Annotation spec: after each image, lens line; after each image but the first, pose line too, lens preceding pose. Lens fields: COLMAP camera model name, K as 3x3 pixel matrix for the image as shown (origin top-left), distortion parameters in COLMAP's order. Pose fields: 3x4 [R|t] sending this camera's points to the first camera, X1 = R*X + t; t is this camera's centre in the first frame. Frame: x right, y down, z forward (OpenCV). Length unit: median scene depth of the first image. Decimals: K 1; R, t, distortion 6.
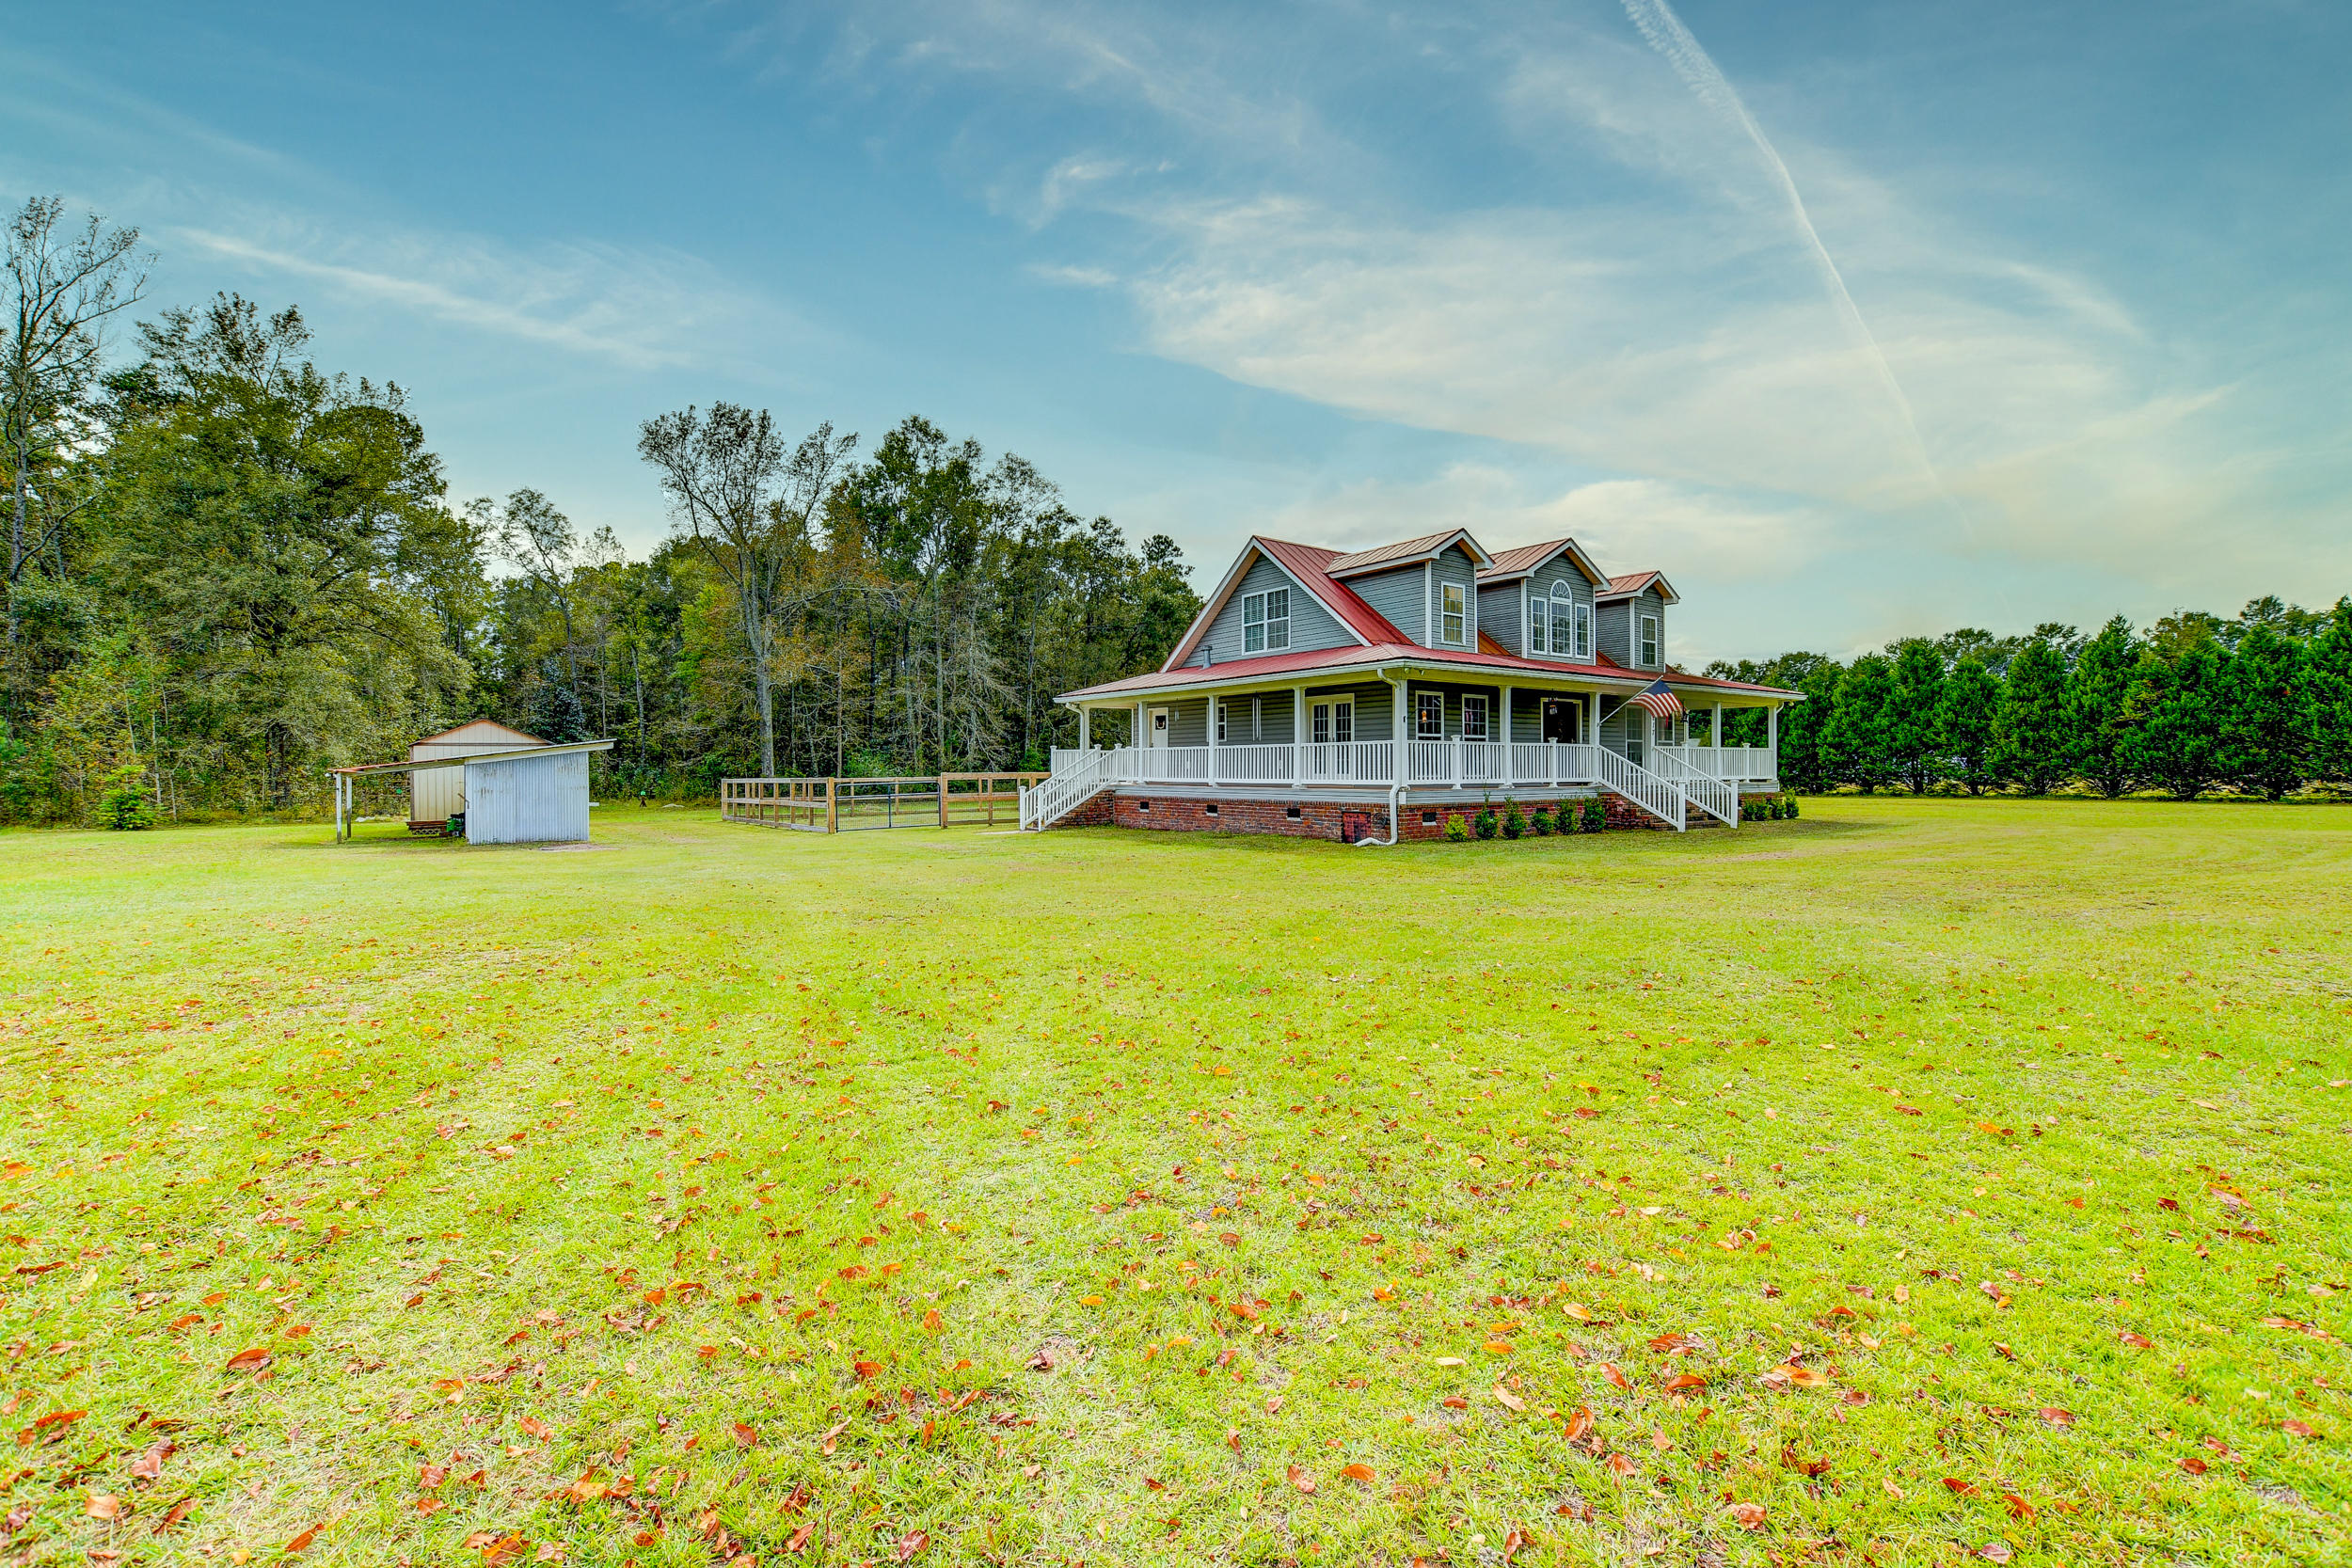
lens RADIAL K [[1012.8, 0, 1176.0], [0, 1012.8, 784.0], [0, 0, 1]] dist [-0.034526, -0.000090]
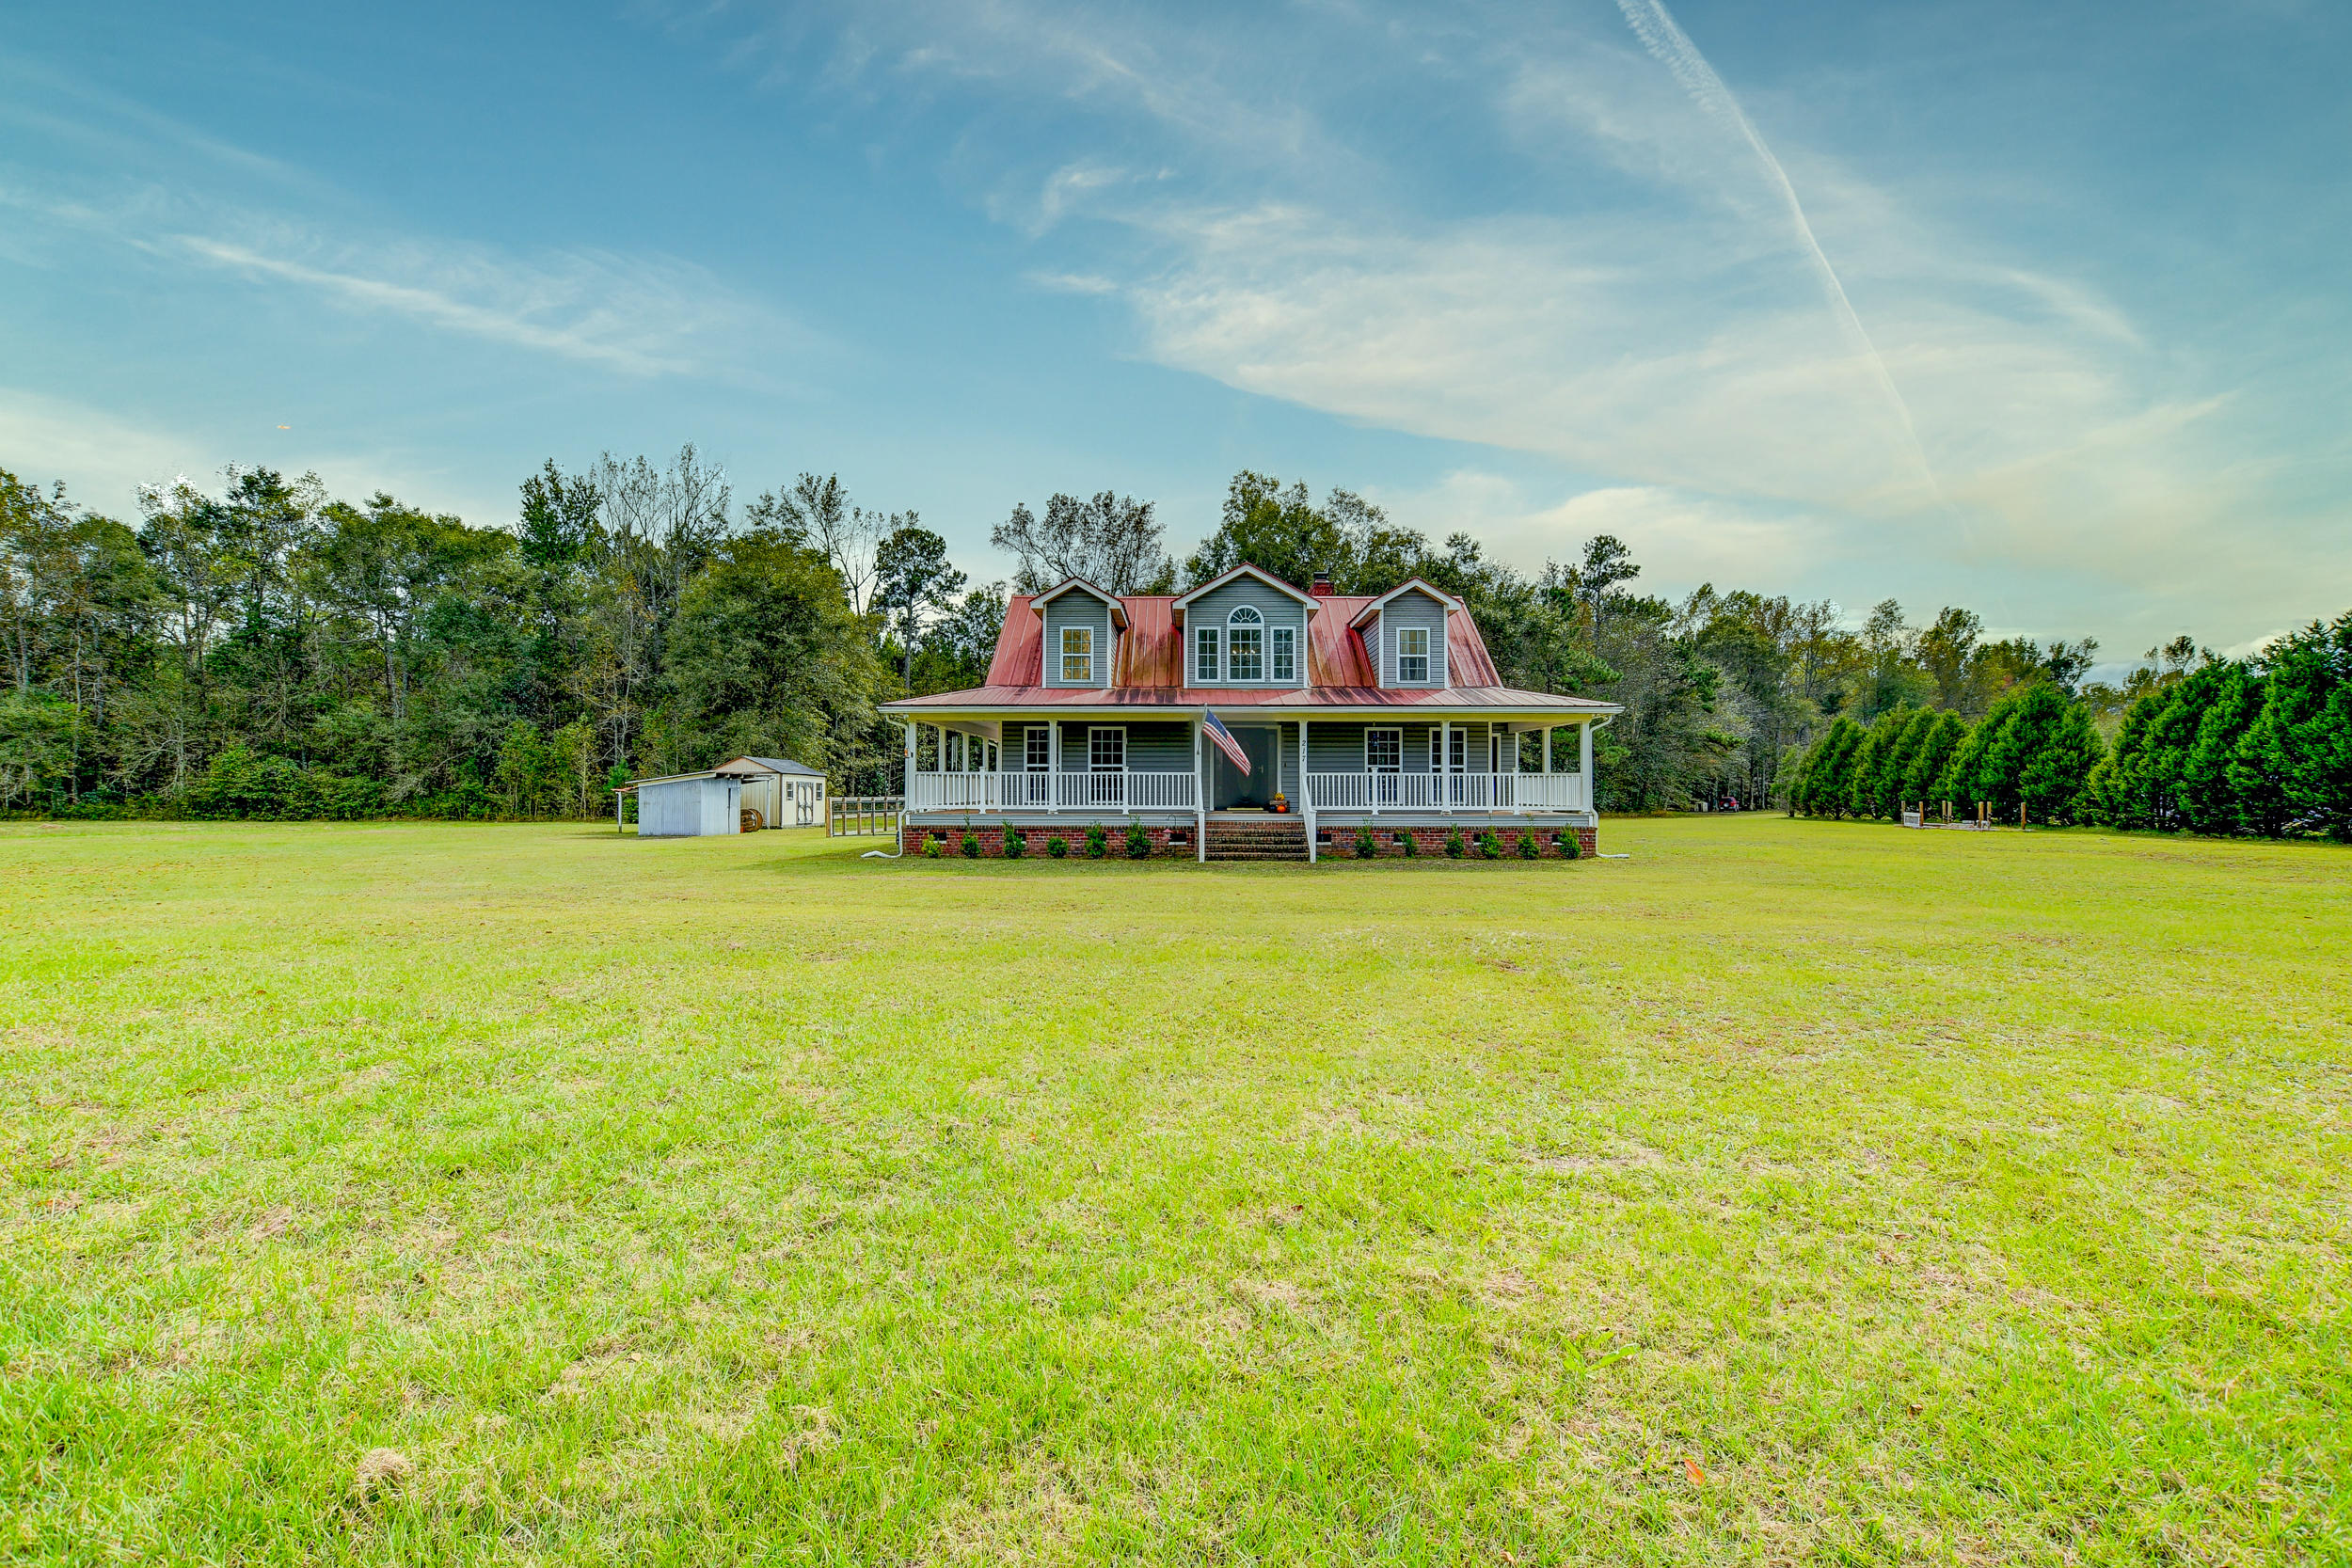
lens RADIAL K [[1040.5, 0, 1171.0], [0, 1040.5, 779.6], [0, 0, 1]] dist [-0.026148, 0.000534]
pose [[0.802317, -0.003022, -0.596890, 0.856427], [-0.013063, 0.999659, -0.022620, -0.007491], [0.596755, 0.025945, 0.802004, 0.134129]]
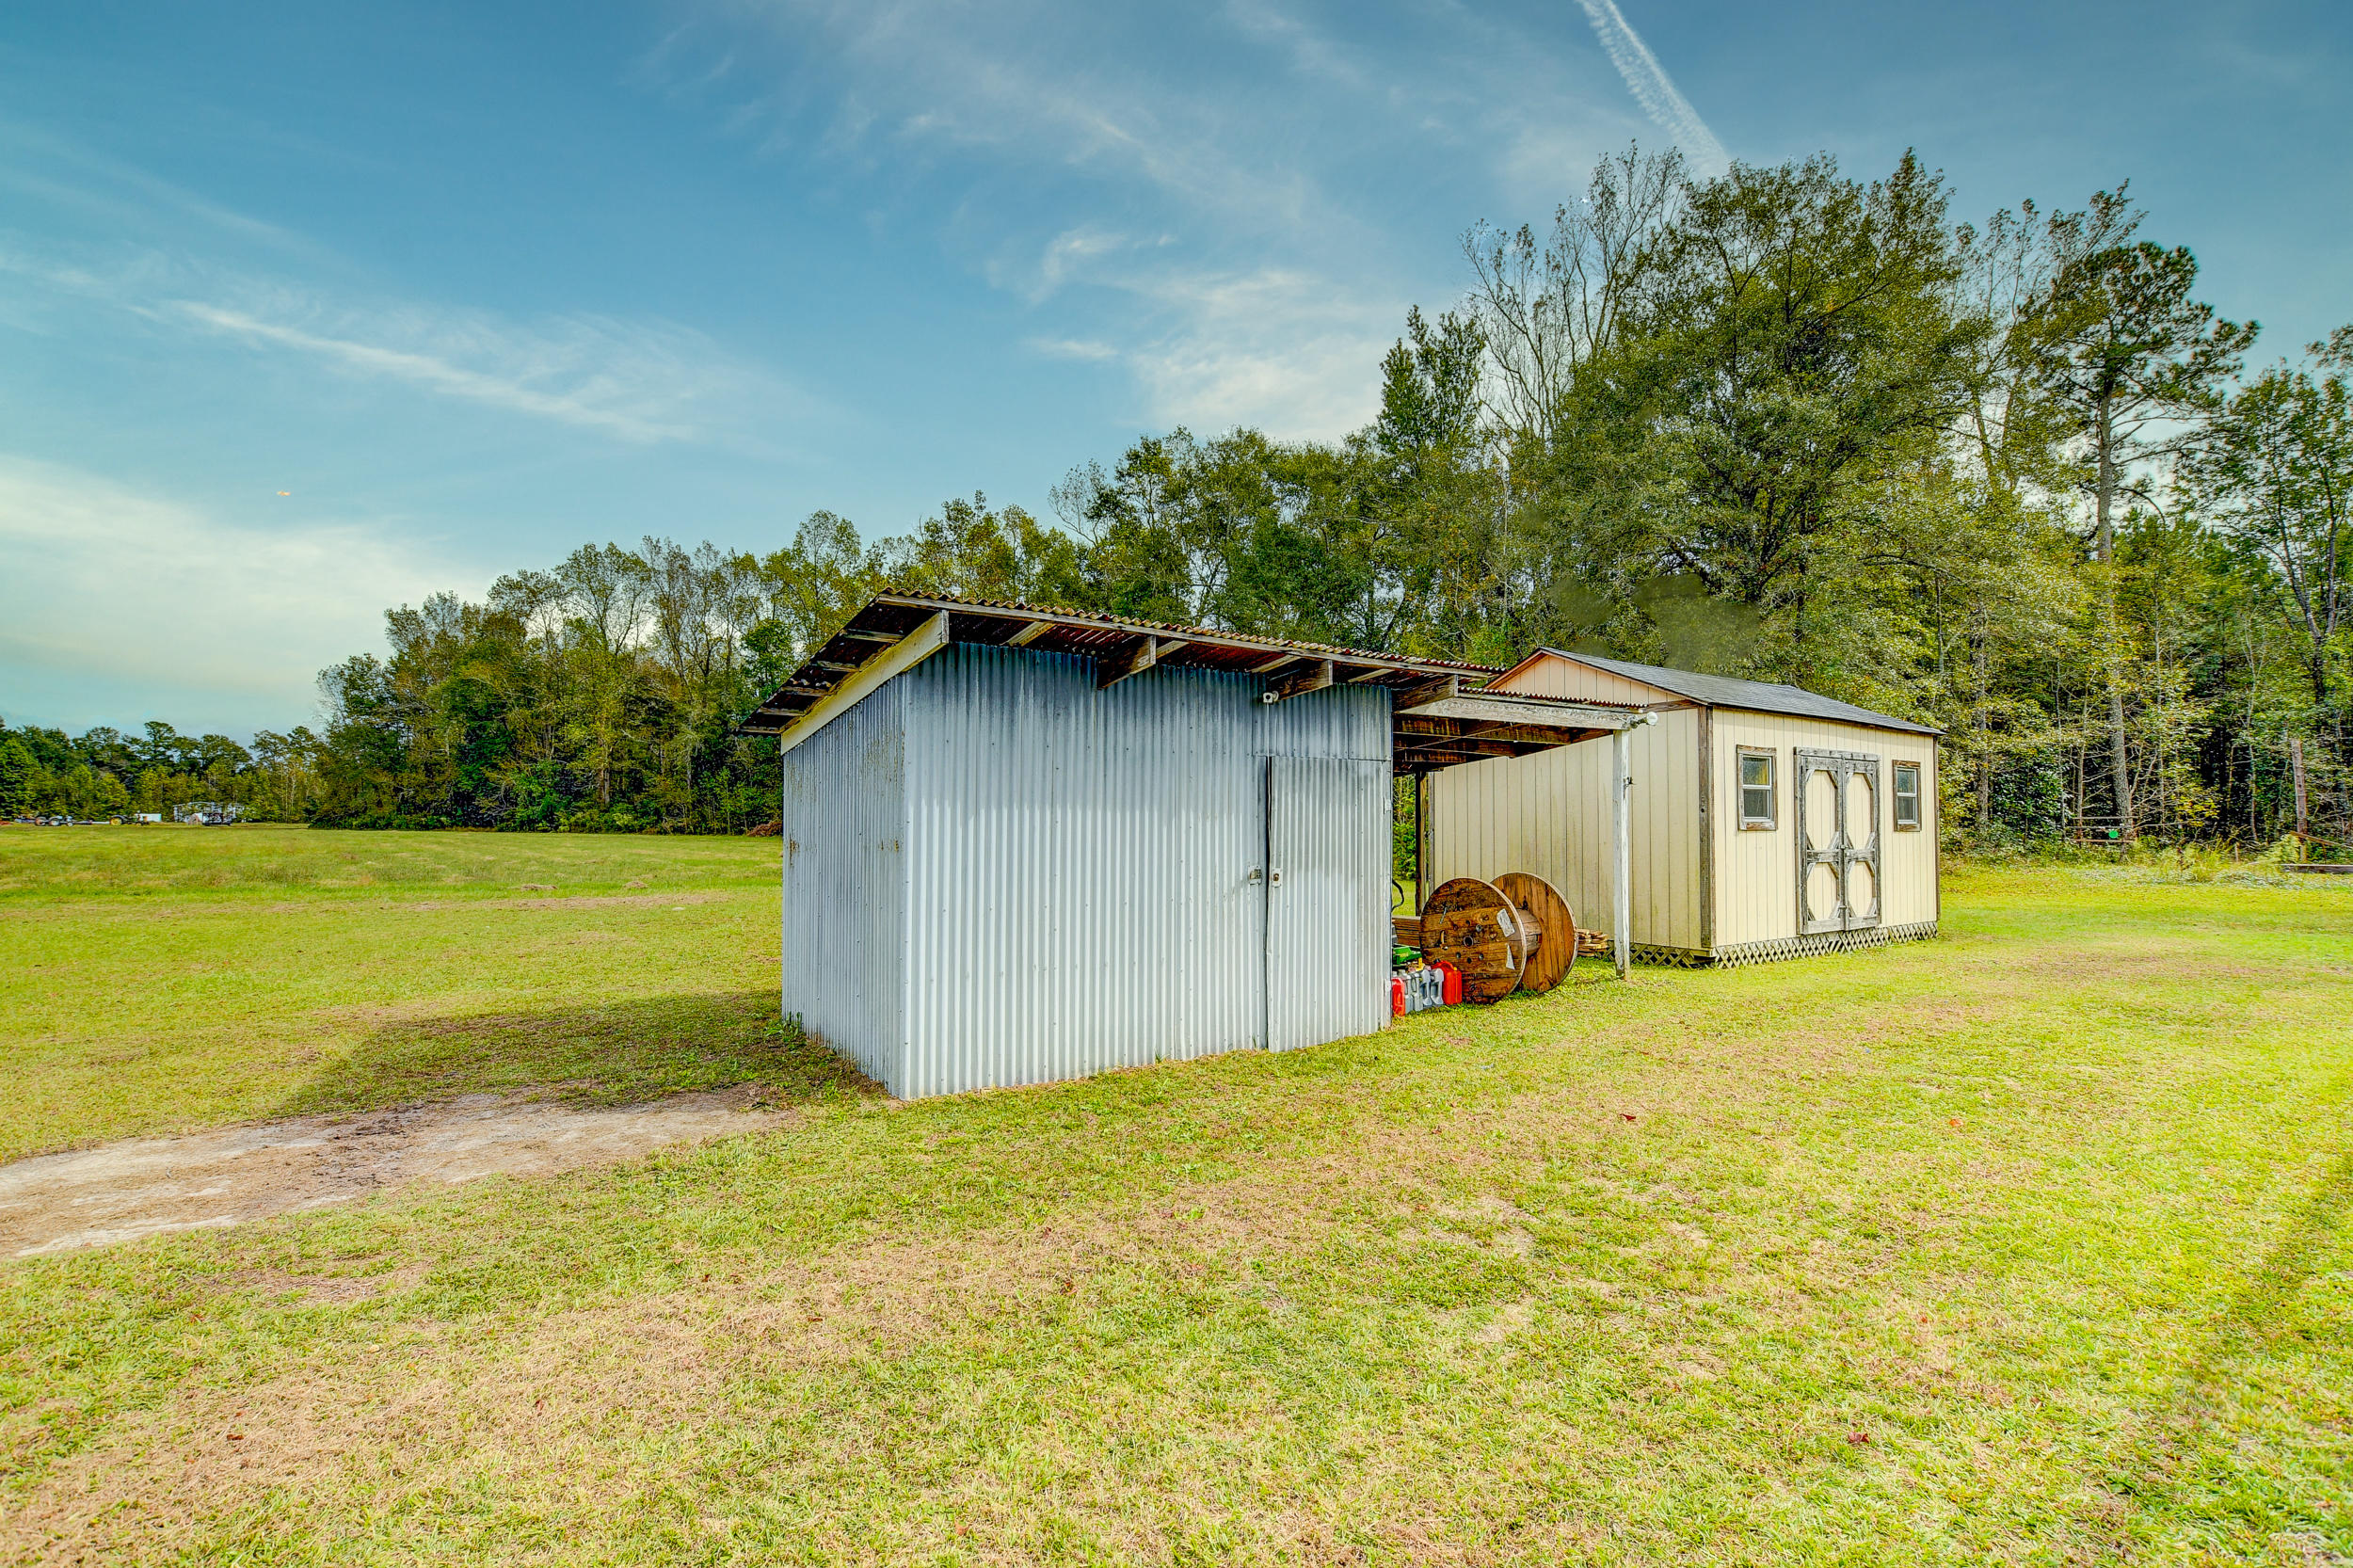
lens RADIAL K [[1037.3, 0, 1180.7], [0, 1037.3, 781.0], [0, 0, 1]] dist [-0.025760, 0.000318]
pose [[-0.008166, -0.029946, -0.999518, -0.339181], [-0.016954, 0.999412, -0.029805, -0.007534], [0.999823, 0.016702, -0.008668, 0.956890]]
